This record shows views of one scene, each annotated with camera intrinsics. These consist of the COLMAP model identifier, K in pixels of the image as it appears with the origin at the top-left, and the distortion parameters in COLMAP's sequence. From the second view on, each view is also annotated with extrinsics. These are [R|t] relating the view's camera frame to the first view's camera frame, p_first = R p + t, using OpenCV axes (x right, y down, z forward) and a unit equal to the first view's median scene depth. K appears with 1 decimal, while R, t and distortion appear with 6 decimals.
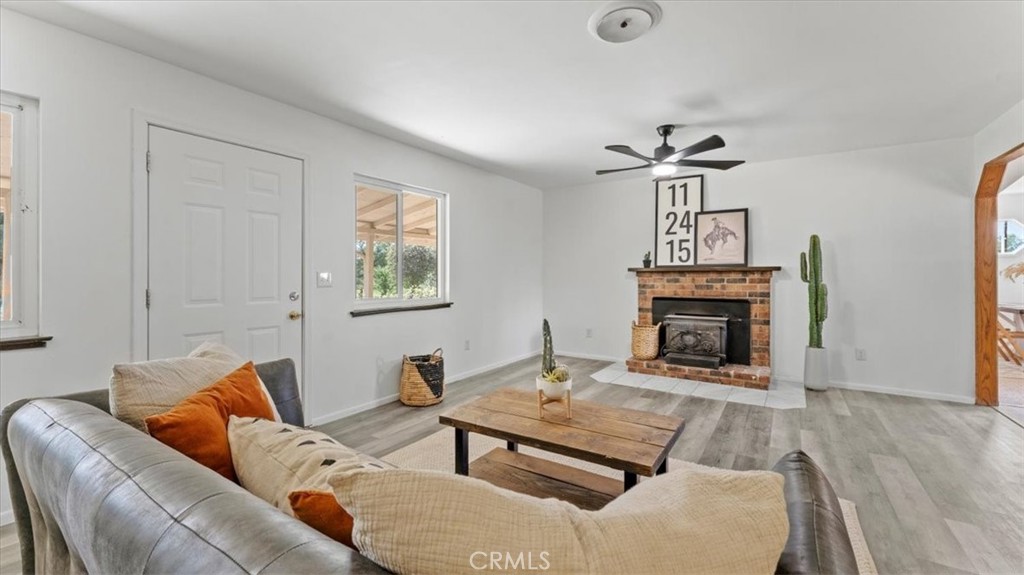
lens RADIAL K [[413.2, 0, 517.5], [0, 413.2, 279.0], [0, 0, 1]] dist [0.001366, -0.000060]
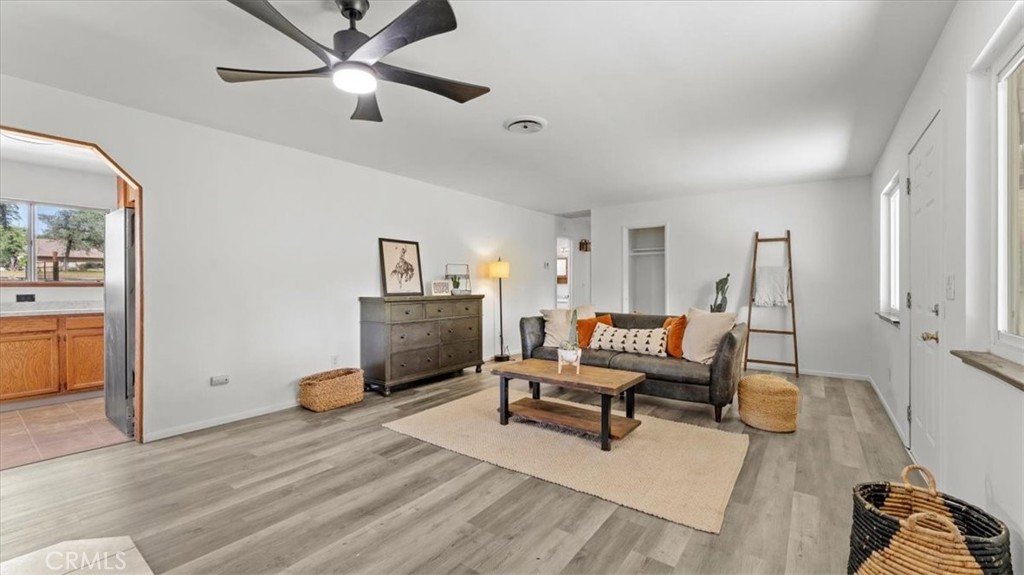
lens RADIAL K [[413.2, 0, 506.4], [0, 413.2, 284.4], [0, 0, 1]] dist [0.001366, -0.000060]
pose [[-0.998171, 0.001894, 0.060432, 0.113556], [0.001793, 0.999997, -0.001727, 0.000025], [-0.060435, -0.001615, -0.998171, 1.265074]]
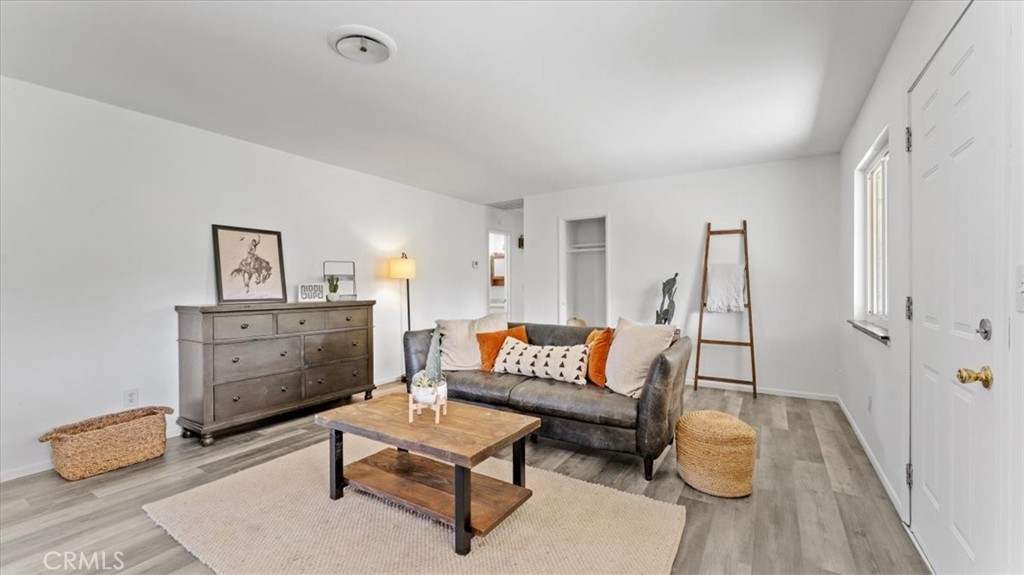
lens RADIAL K [[413.2, 0, 514.7], [0, 413.2, 289.6], [0, 0, 1]] dist [0.001366, -0.000060]
pose [[-0.999707, 0.006843, -0.023218, -0.050671], [0.006722, 0.999963, 0.005298, 0.000431], [0.023253, 0.005141, -0.999716, 1.004914]]
